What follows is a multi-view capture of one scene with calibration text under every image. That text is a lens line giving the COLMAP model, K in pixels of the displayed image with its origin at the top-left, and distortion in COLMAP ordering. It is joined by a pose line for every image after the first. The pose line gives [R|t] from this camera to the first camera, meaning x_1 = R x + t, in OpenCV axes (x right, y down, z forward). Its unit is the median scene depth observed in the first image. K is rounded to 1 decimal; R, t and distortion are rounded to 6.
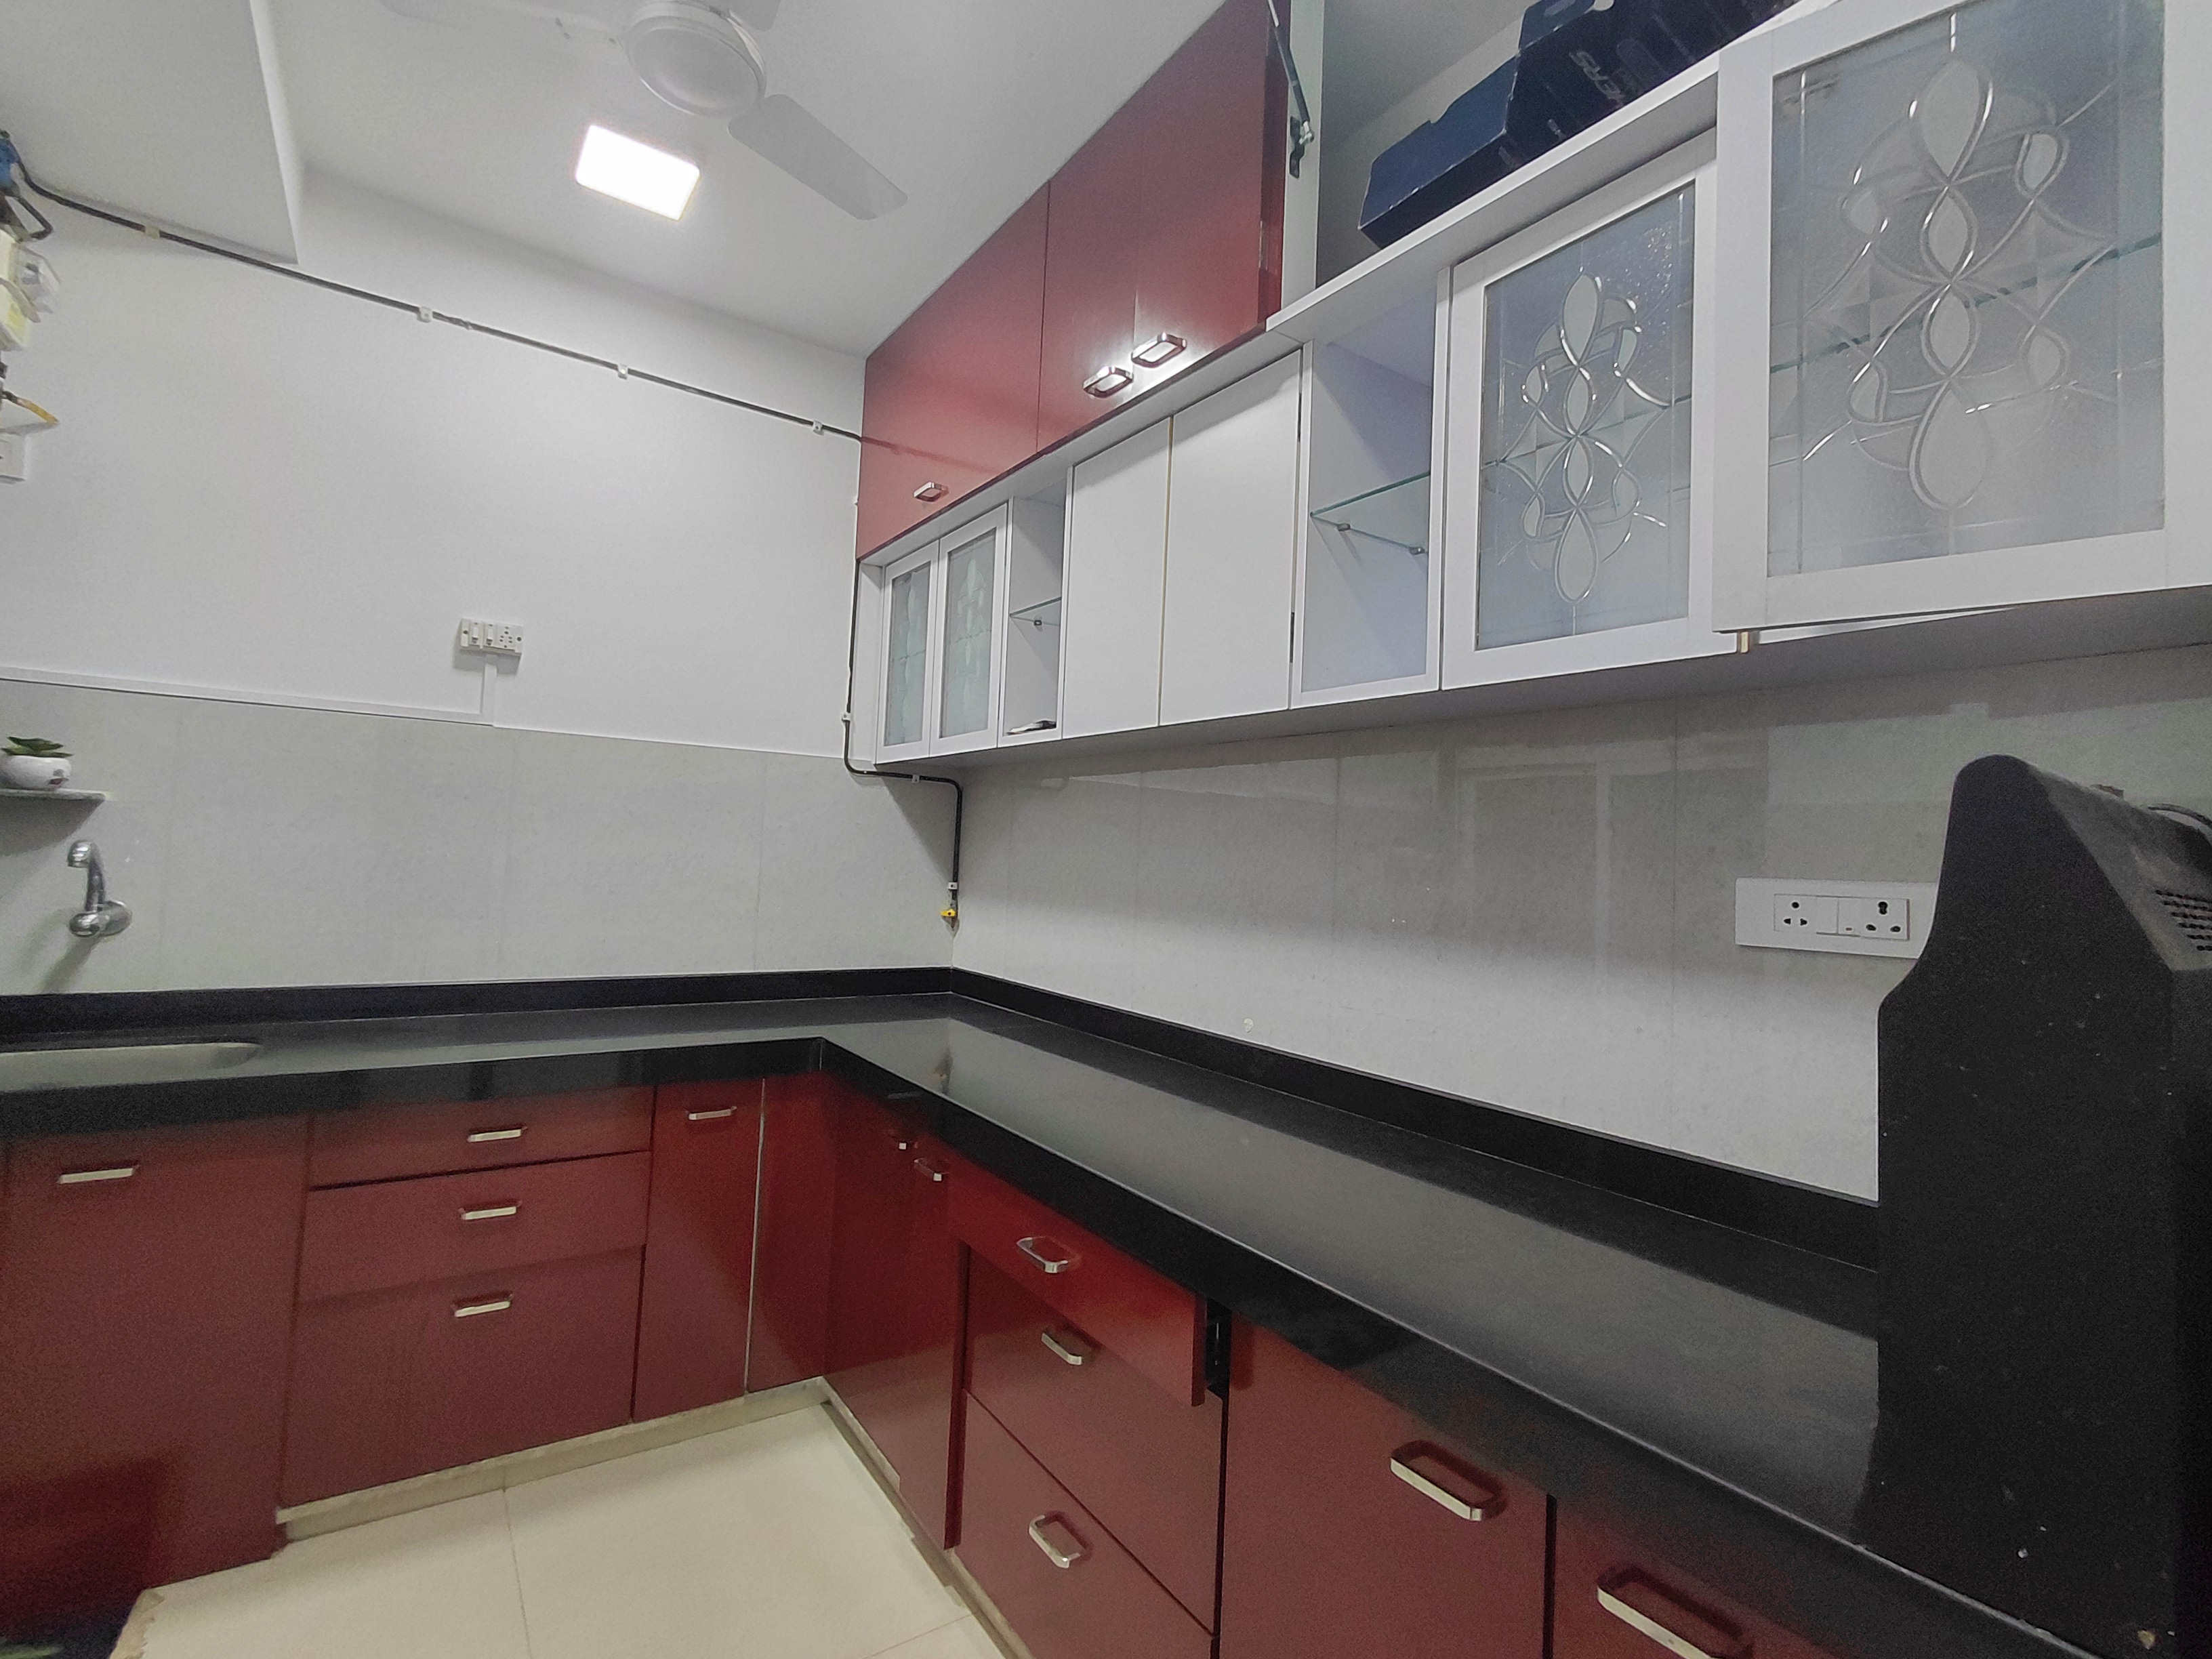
lens RADIAL K [[1030.0, 0, 1113.1], [0, 1030.0, 826.8], [0, 0, 1]] dist [-0.004329, 0.003843]
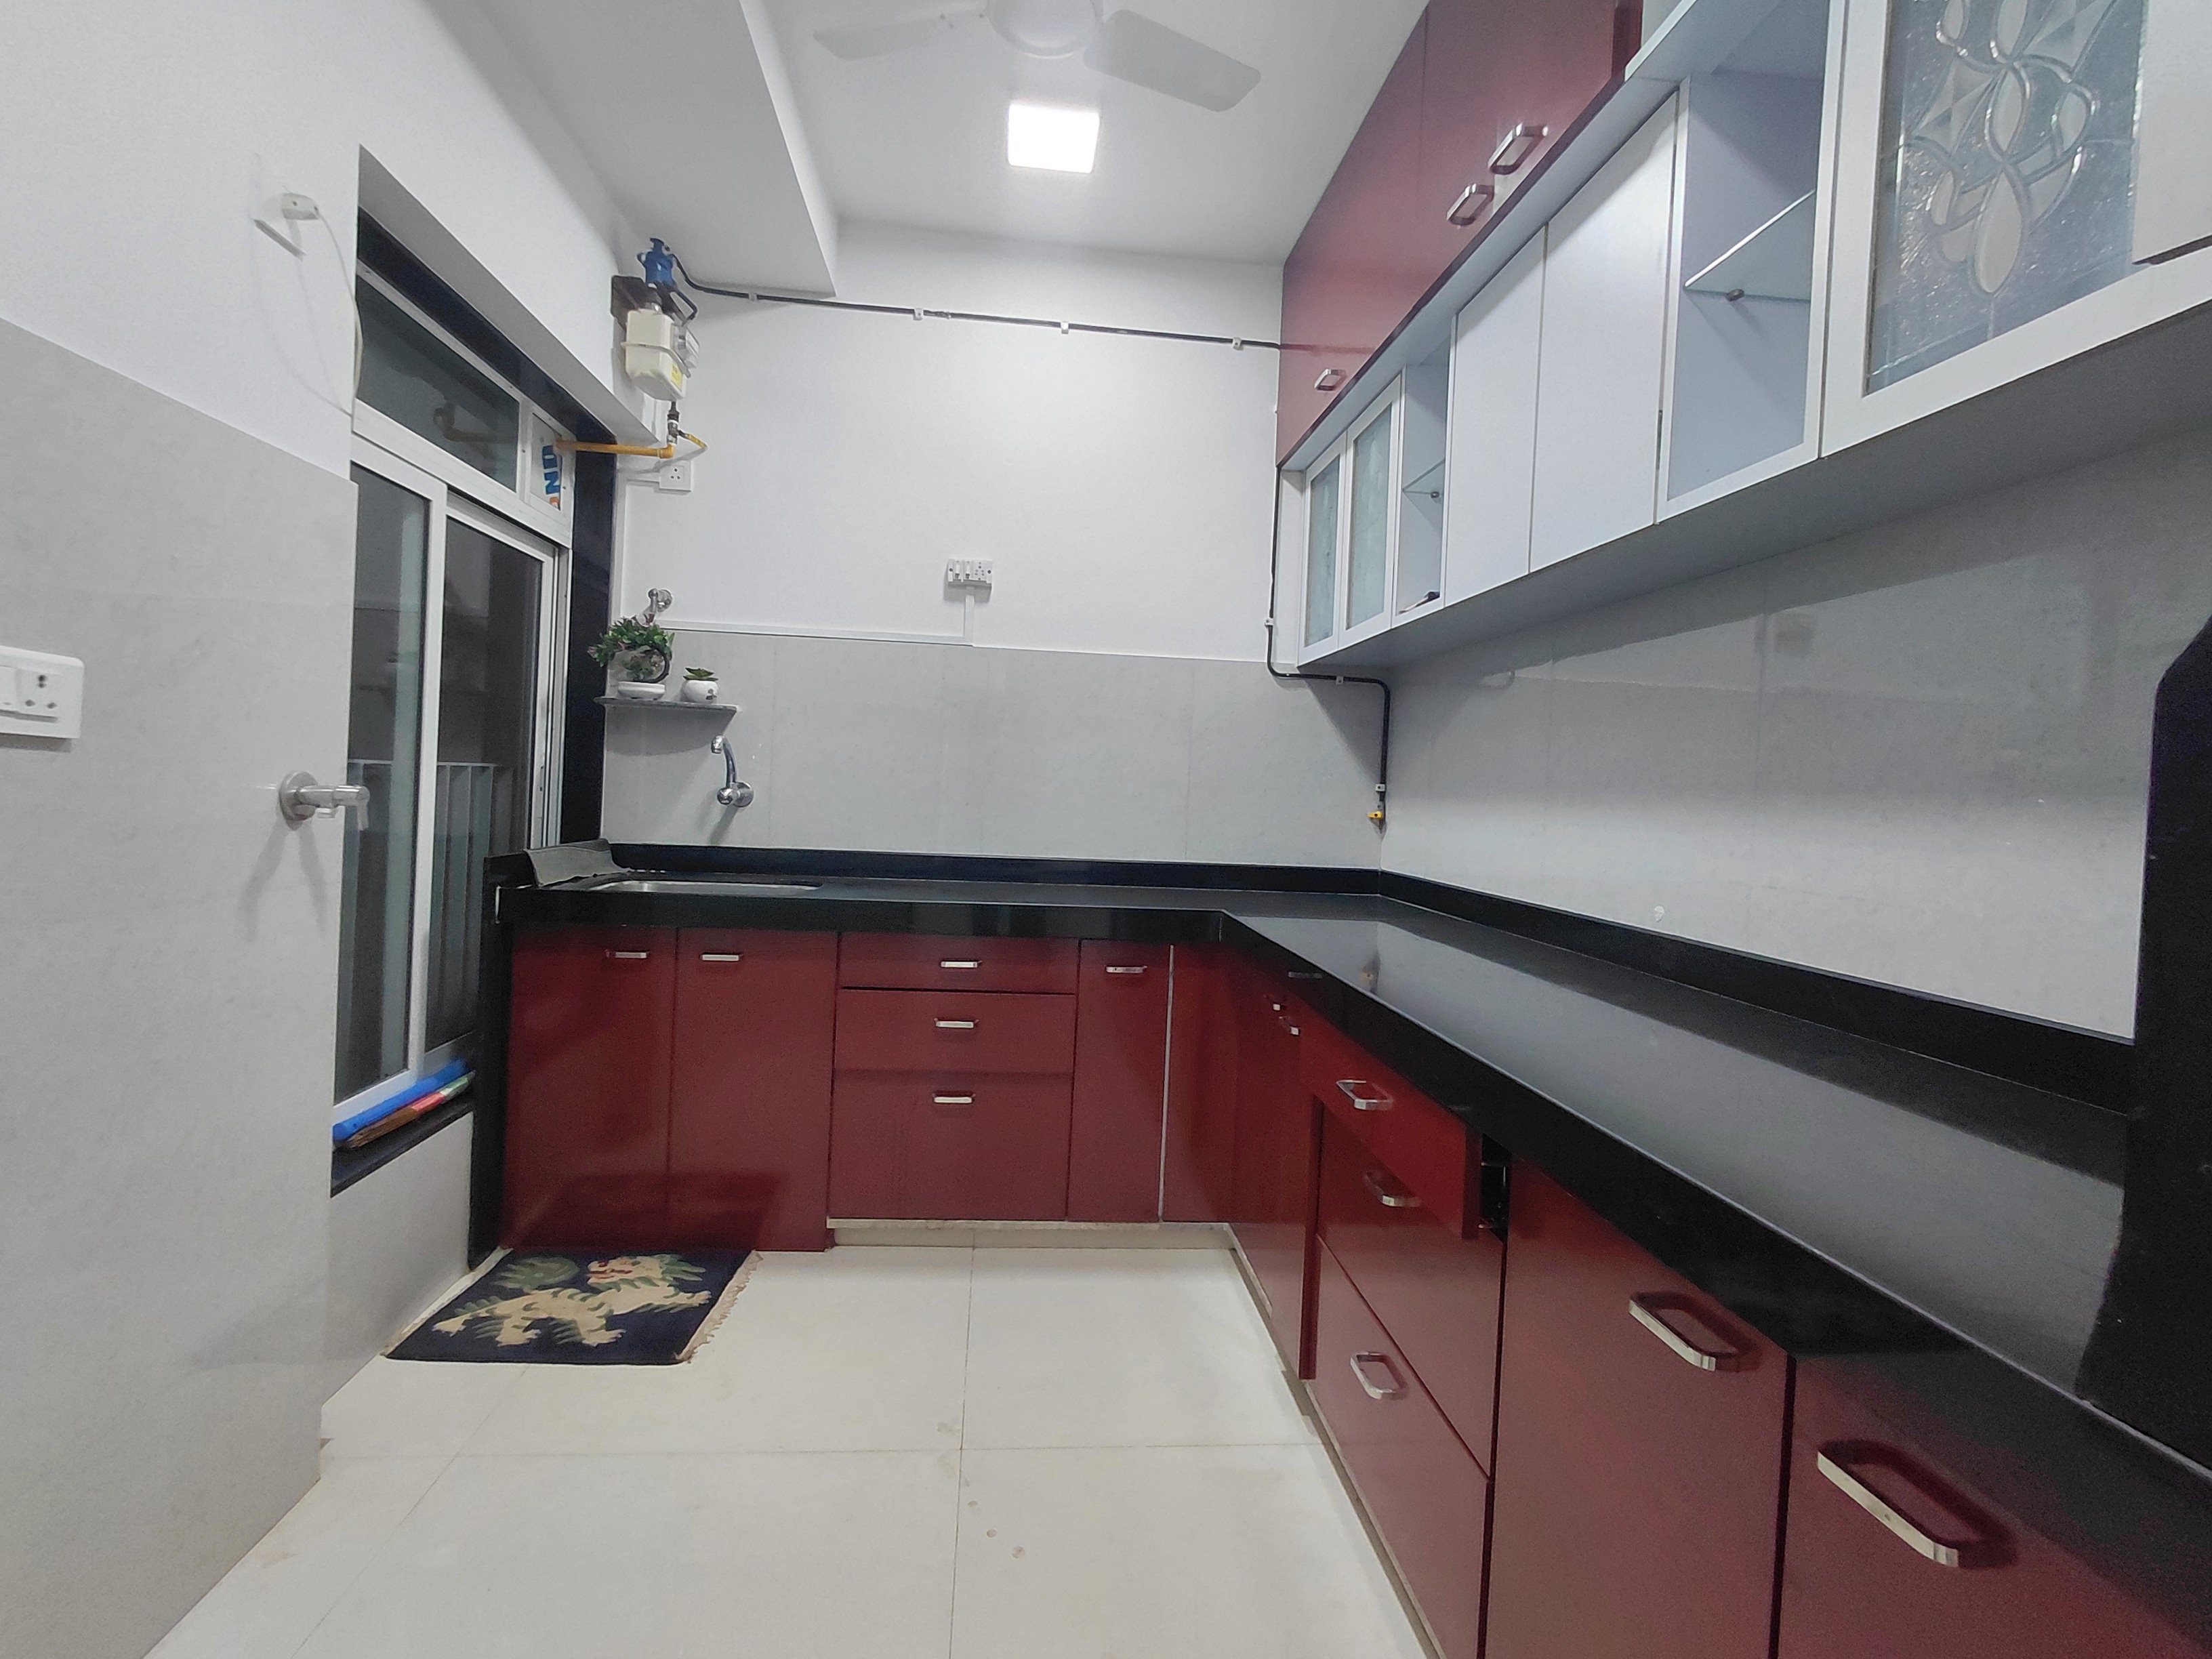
lens RADIAL K [[1030.0, 0, 1105.7], [0, 1030.0, 828.5], [0, 0, 1]] dist [-0.004329, 0.003843]
pose [[0.871802, 0.008642, -0.489782, 0.160503], [0.013475, 0.999043, 0.041613, 0.083071], [0.489673, -0.042878, 0.870851, 0.005740]]
